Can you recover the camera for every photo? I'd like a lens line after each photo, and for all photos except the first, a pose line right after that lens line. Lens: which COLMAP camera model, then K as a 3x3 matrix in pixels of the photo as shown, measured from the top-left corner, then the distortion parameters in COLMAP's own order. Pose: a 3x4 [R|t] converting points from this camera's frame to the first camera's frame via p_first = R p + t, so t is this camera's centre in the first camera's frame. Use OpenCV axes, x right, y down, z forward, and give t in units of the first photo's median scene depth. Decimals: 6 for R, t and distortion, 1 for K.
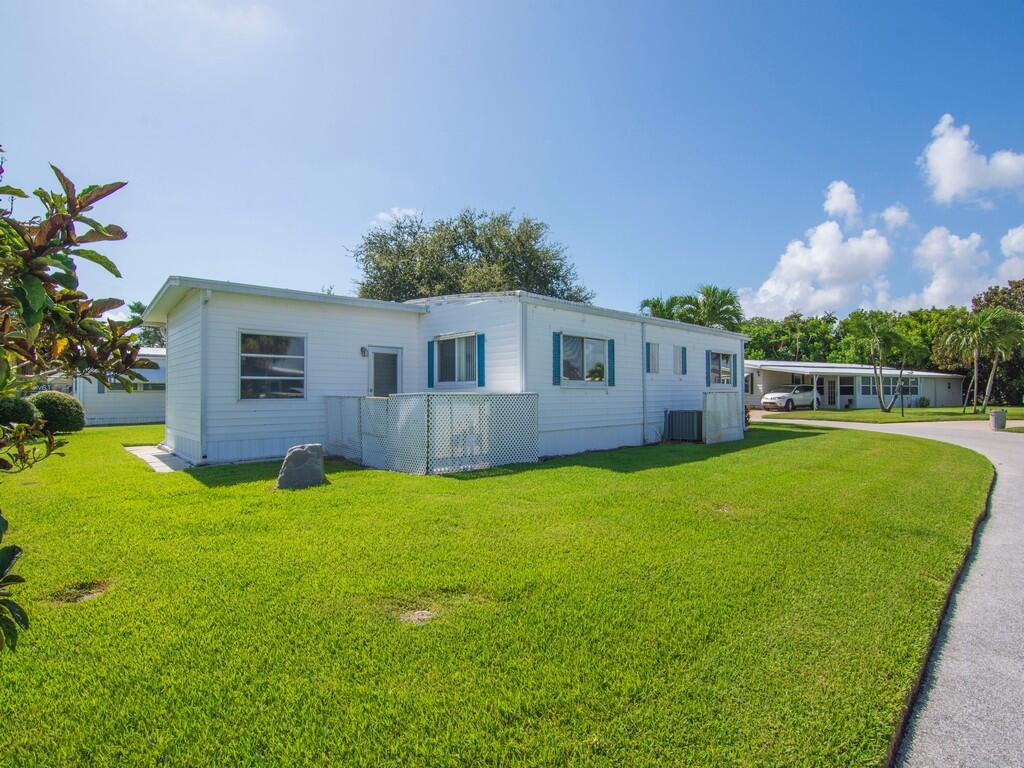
lens RADIAL K [[498.3, 0, 516.5], [0, 498.3, 387.1], [0, 0, 1]] dist [-0.003769, -0.001280]
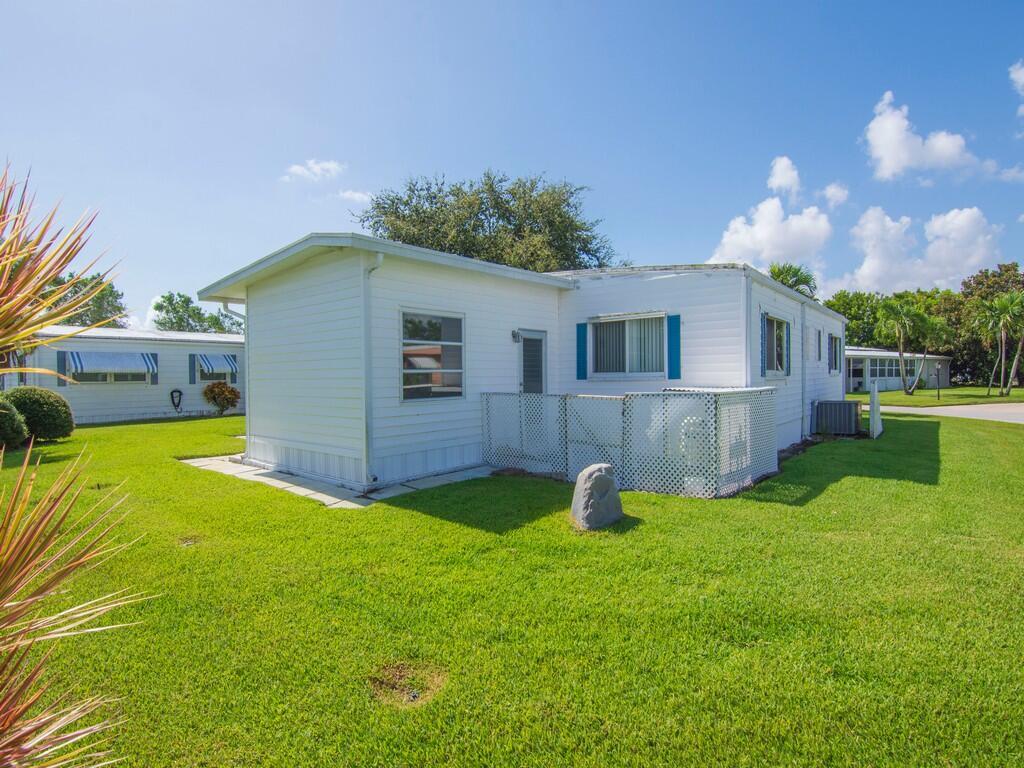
lens RADIAL K [[528.8, 0, 517.9], [0, 528.8, 386.5], [0, 0, 1]] dist [-0.004046, 0.000275]
pose [[0.994364, -0.011725, 0.105372, -0.310825], [0.008506, 0.999485, 0.030950, -0.013410], [-0.105680, -0.029879, 0.993951, 0.117492]]
